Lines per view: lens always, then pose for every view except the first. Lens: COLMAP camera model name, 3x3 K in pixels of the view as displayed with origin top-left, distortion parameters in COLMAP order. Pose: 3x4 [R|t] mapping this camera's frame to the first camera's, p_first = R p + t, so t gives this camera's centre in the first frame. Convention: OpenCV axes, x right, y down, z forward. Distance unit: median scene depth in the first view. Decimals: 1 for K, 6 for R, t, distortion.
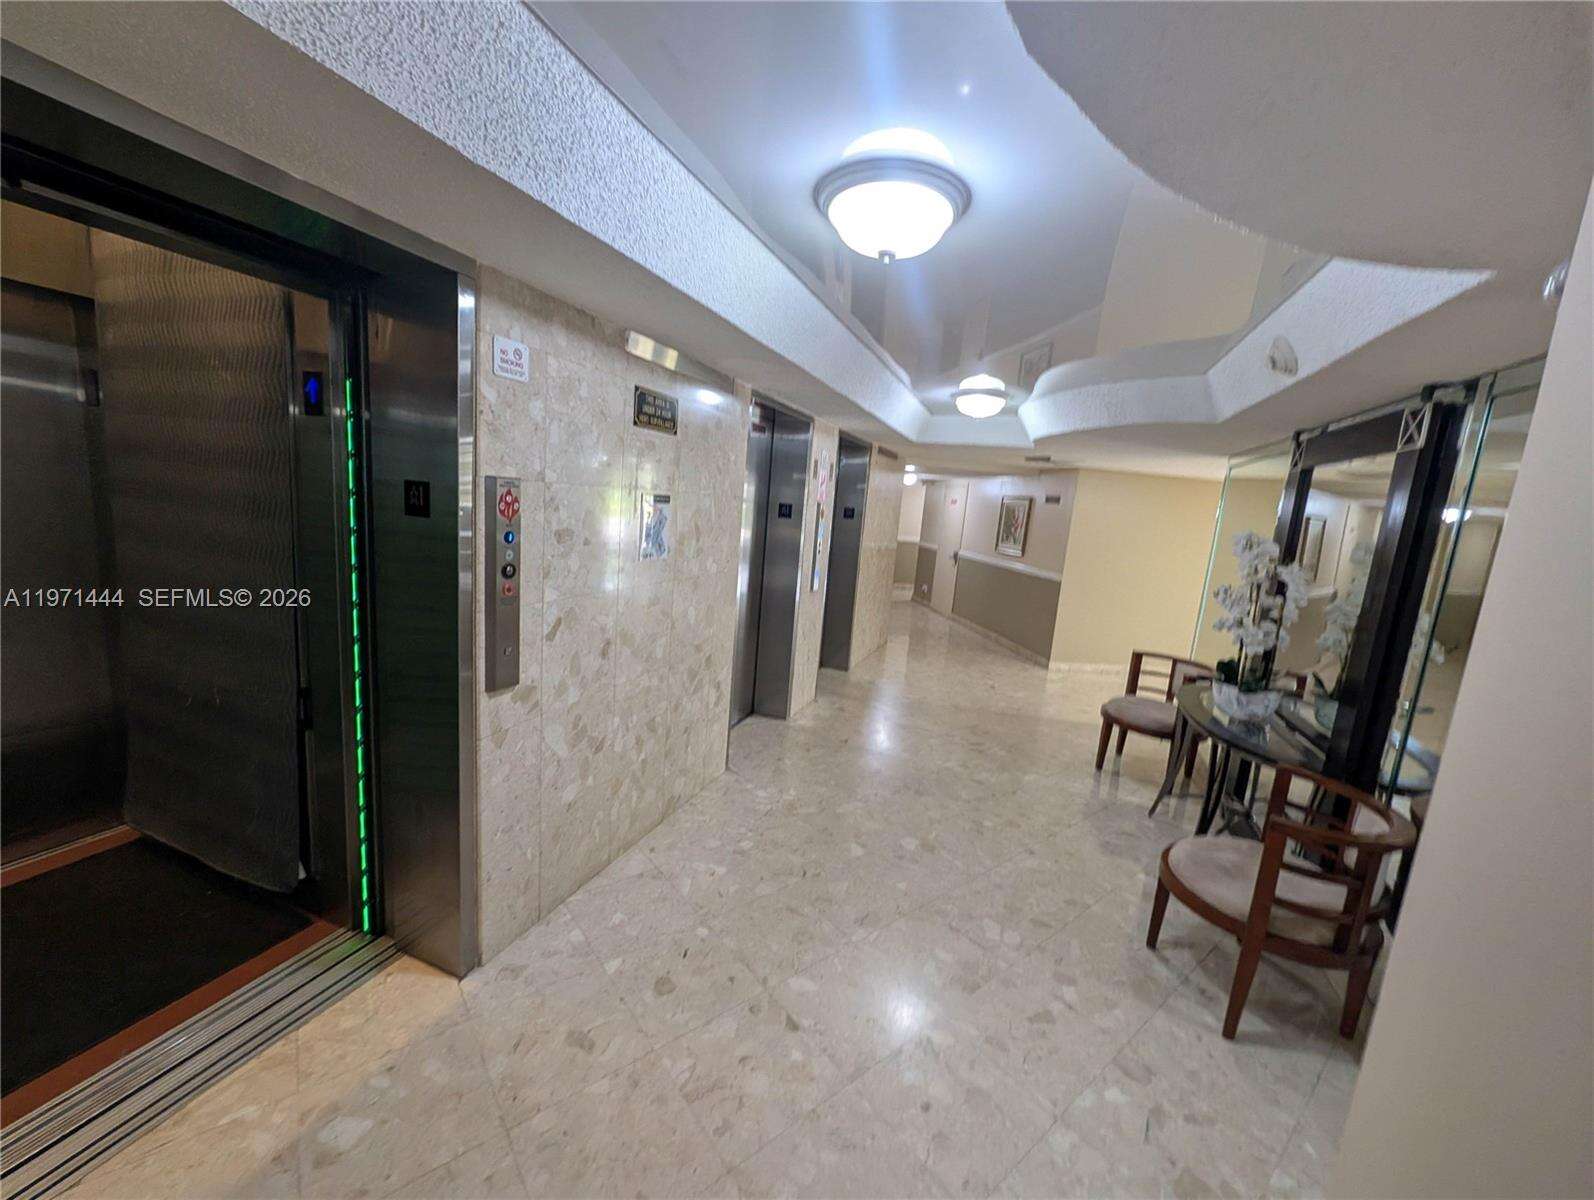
lens RADIAL K [[615.4, 0, 805.4], [0, 615.4, 599.6], [0, 0, 1]] dist [-0.002069, 0.001501]
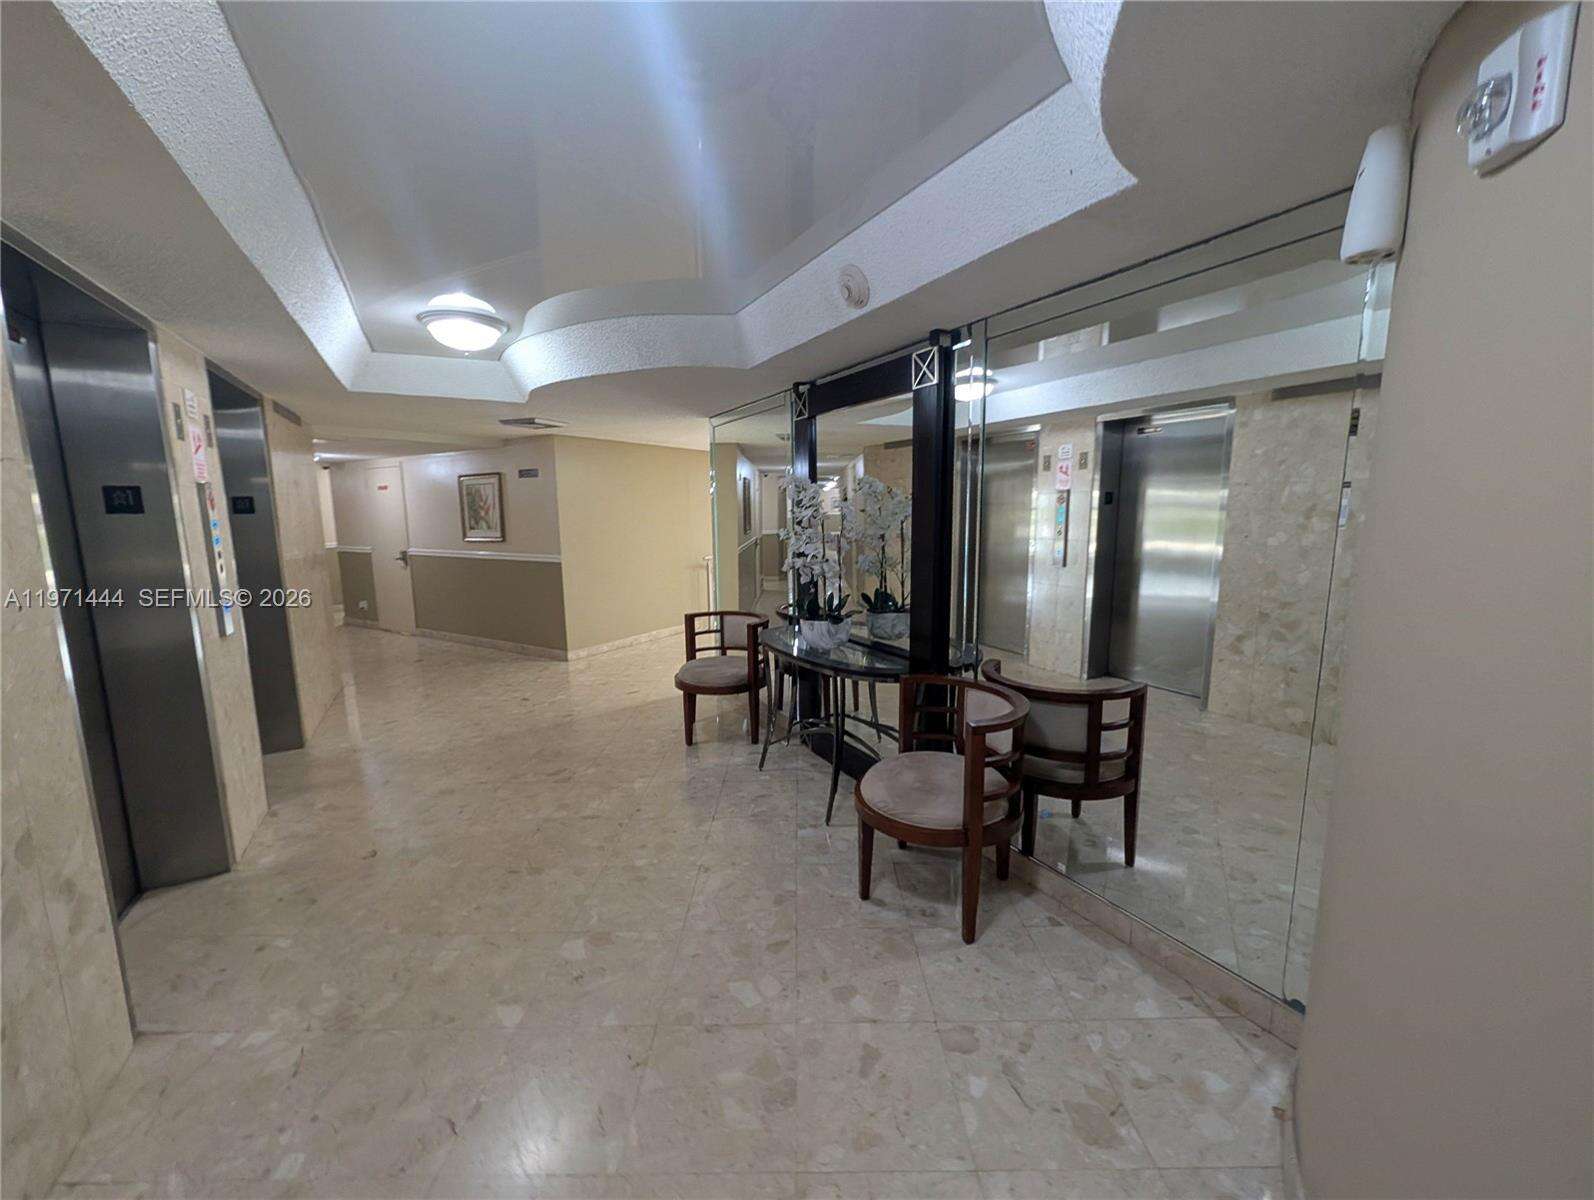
lens RADIAL K [[615.4, 0, 788.2], [0, 615.4, 598.2], [0, 0, 1]] dist [-0.002069, 0.001501]
pose [[0.635596, -0.198837, 0.745977, -0.081724], [0.188619, 0.976976, 0.099699, -0.007938], [-0.748626, 0.077337, 0.658467, 0.244095]]
